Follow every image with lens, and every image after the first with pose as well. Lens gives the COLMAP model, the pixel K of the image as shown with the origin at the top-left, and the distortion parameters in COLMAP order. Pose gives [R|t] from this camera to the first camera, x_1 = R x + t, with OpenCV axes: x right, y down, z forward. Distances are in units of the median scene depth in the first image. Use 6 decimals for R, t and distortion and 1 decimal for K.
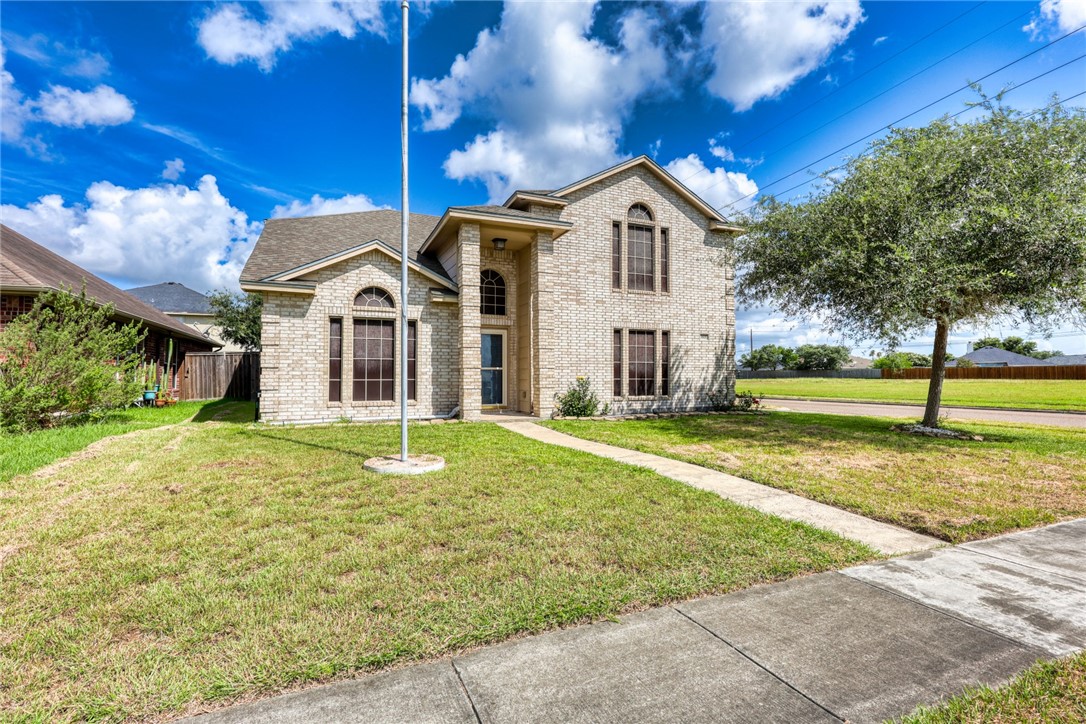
lens RADIAL K [[515.0, 0, 544.8], [0, 515.0, 362.3], [0, 0, 1]] dist [-0.011517, -0.000395]
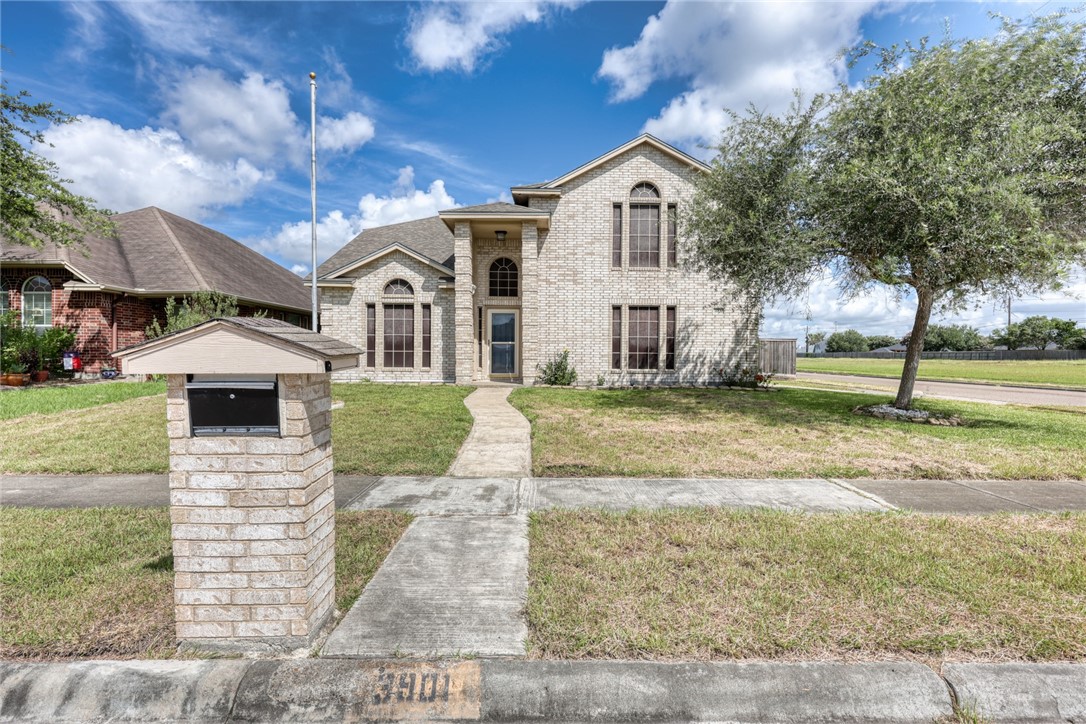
lens RADIAL K [[515.0, 0, 542.2], [0, 515.0, 364.5], [0, 0, 1]] dist [-0.011517, -0.000395]
pose [[0.921291, 0.015195, -0.388578, 0.413217], [0.003063, 0.998922, 0.046323, 0.007050], [0.388863, -0.043867, 0.920251, -0.041207]]
